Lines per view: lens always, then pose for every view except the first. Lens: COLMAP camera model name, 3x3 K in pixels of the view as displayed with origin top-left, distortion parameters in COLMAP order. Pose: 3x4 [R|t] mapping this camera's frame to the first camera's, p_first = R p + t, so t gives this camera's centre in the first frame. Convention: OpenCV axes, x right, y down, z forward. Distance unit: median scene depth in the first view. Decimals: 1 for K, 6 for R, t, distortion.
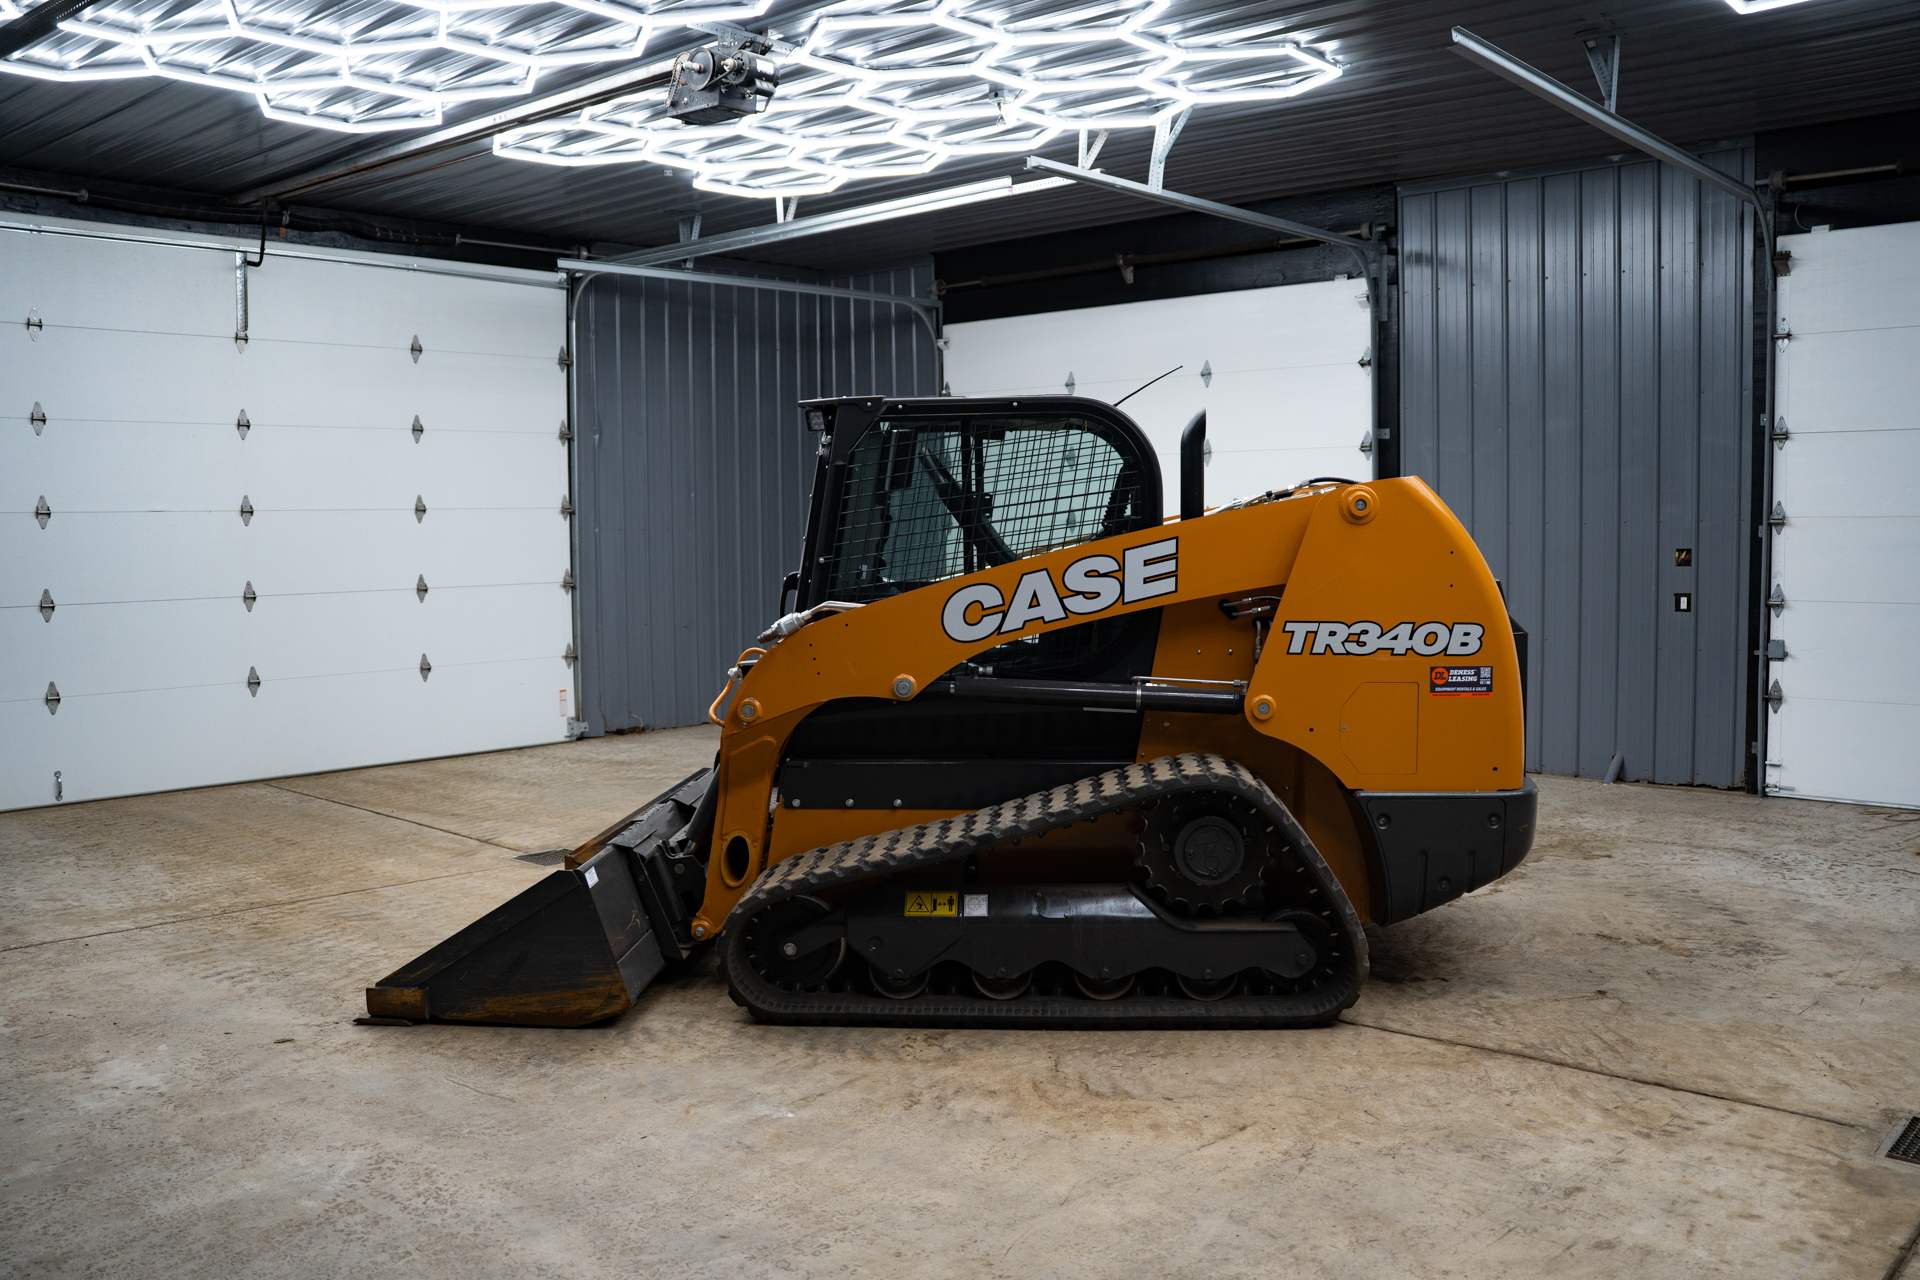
lens RADIAL K [[1665.5, 0, 960.0], [0, 1665.5, 640.0], [0, 0, 1]] dist [-0.171790, 0.159442]
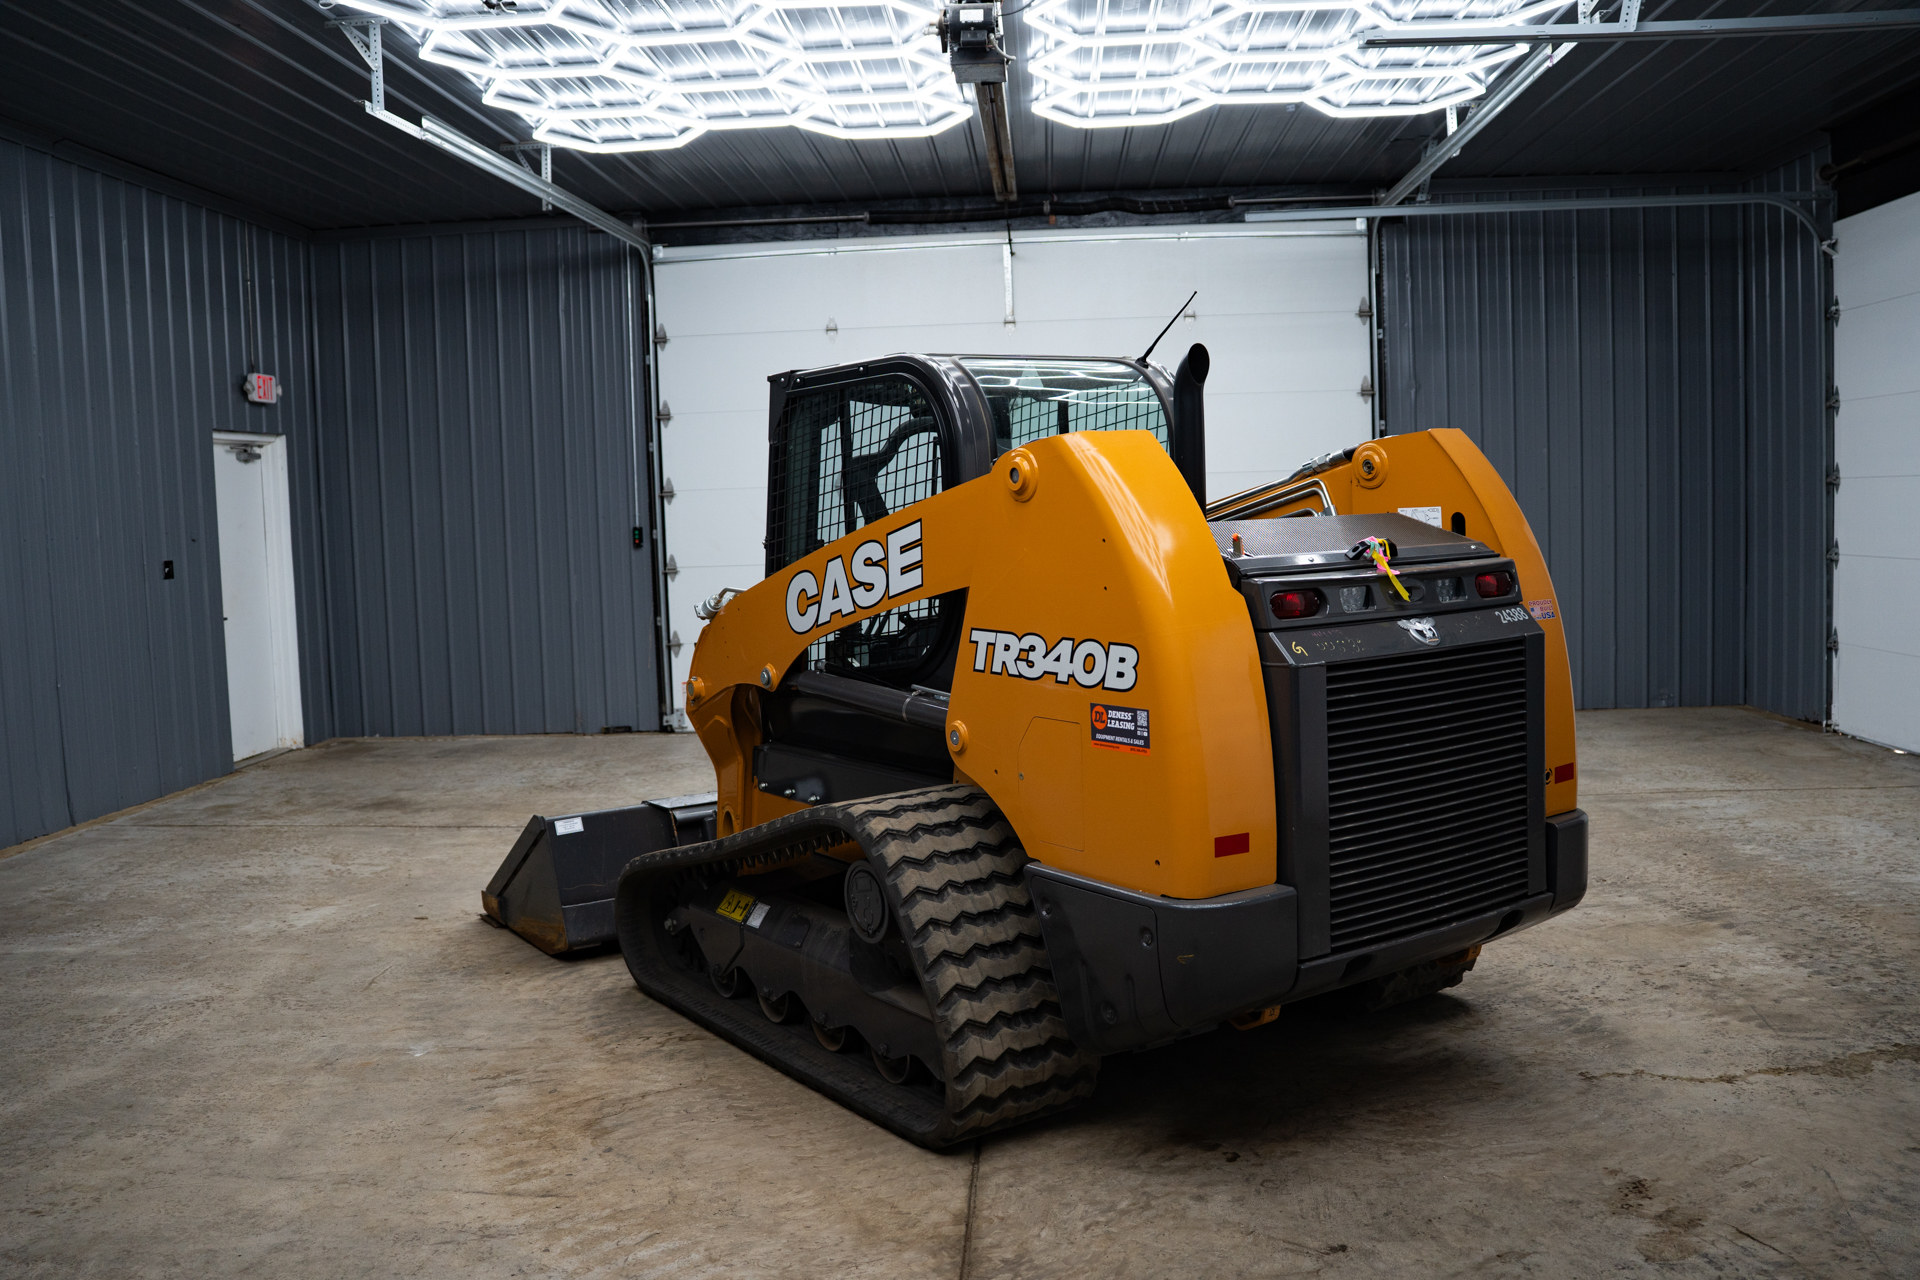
lens RADIAL K [[1665.5, 0, 960.0], [0, 1665.5, 640.0], [0, 0, 1]] dist [-0.171790, 0.159442]
pose [[0.612717, 0.054627, -0.788412, 0.808888], [-0.029038, 0.998491, 0.046616, -0.042016], [0.789769, -0.005668, 0.613379, 0.519871]]
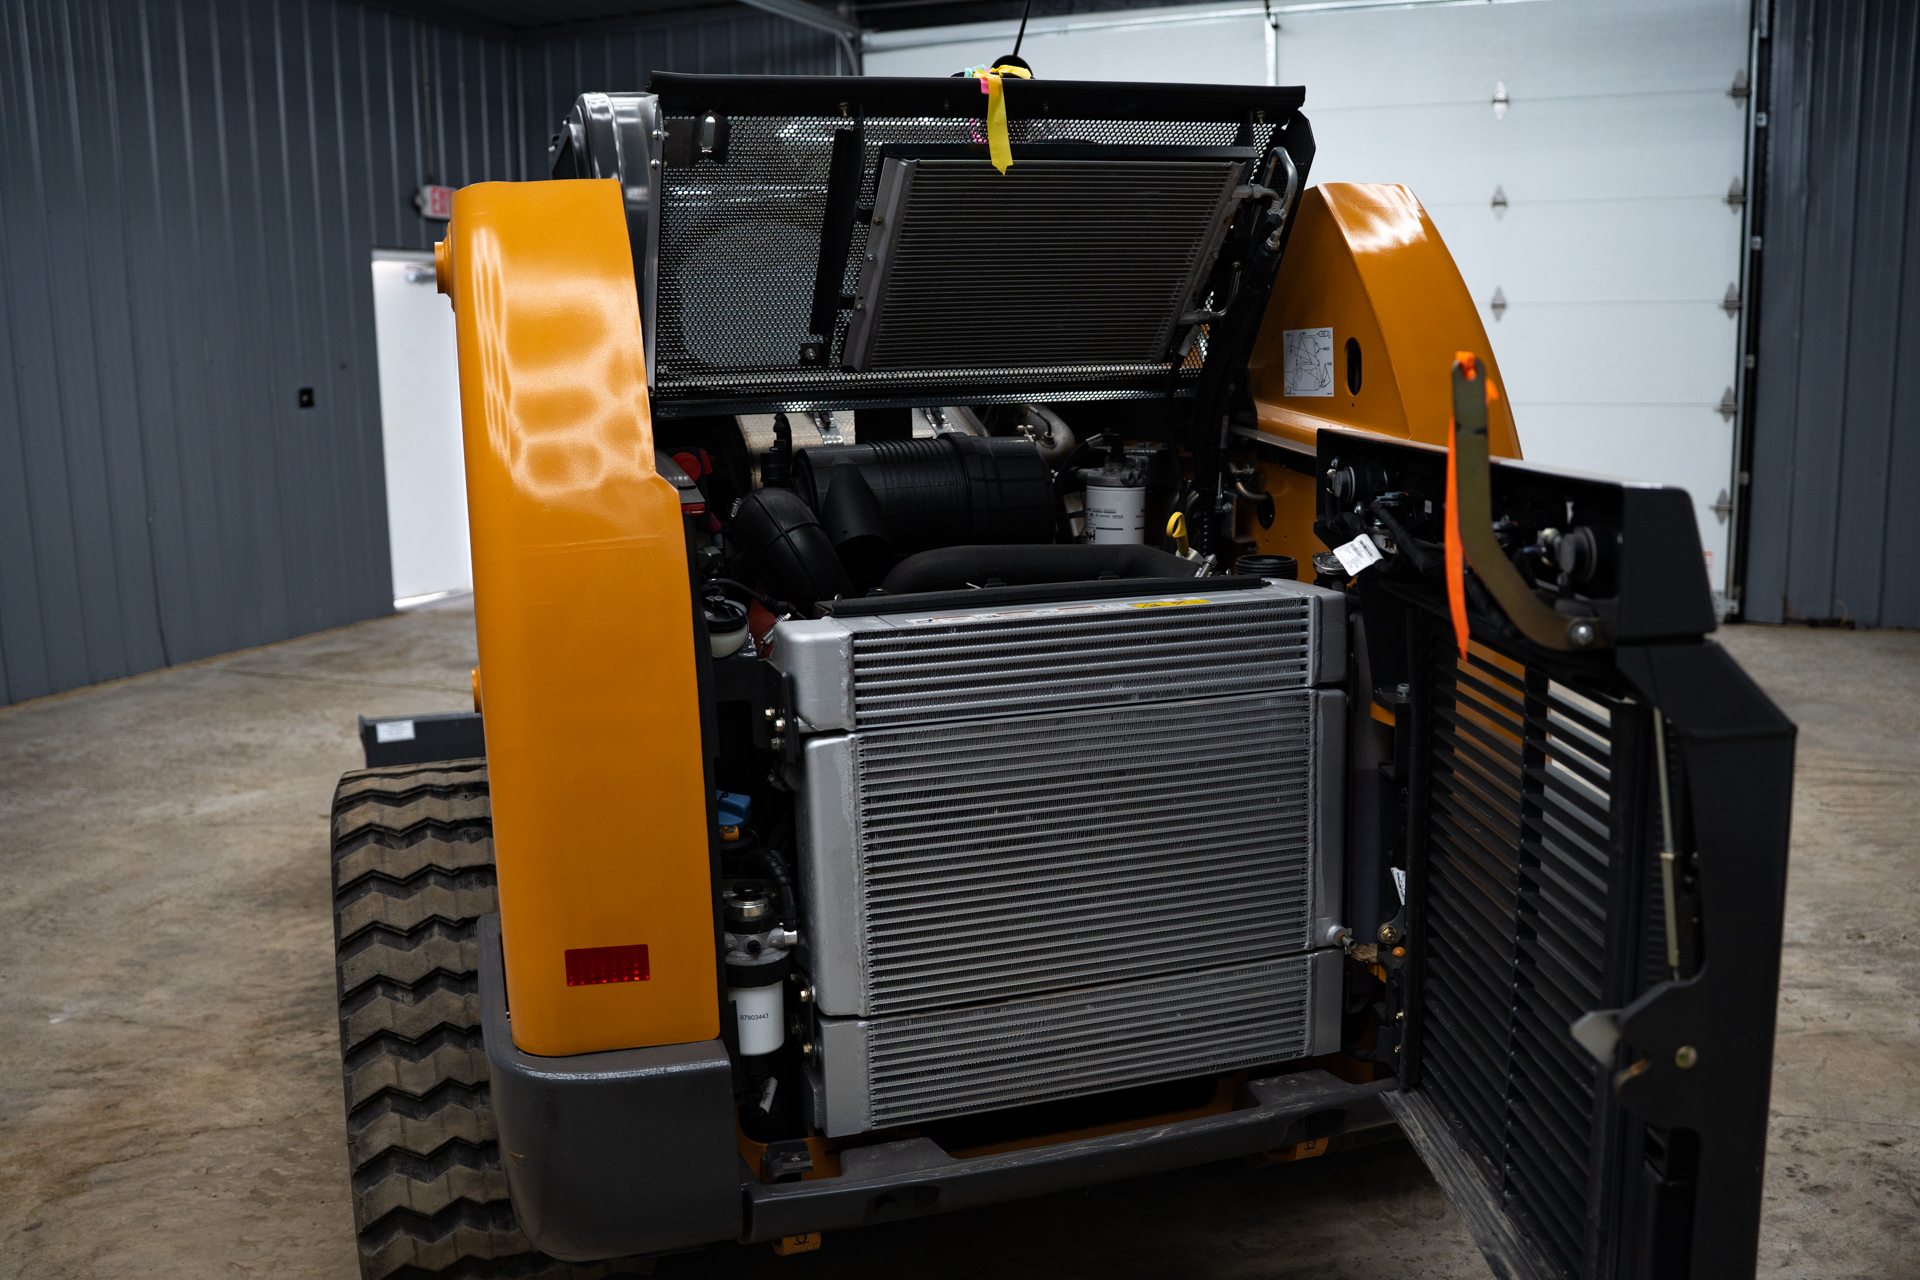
lens RADIAL K [[1665.5, 0, 960.0], [0, 1665.5, 640.0], [0, 0, 1]] dist [-0.171790, 0.159442]
pose [[0.349707, 0.162174, -0.922716, 0.690761], [-0.049331, 0.986725, 0.154727, -0.057491], [0.935559, -0.008590, 0.353065, 0.967432]]
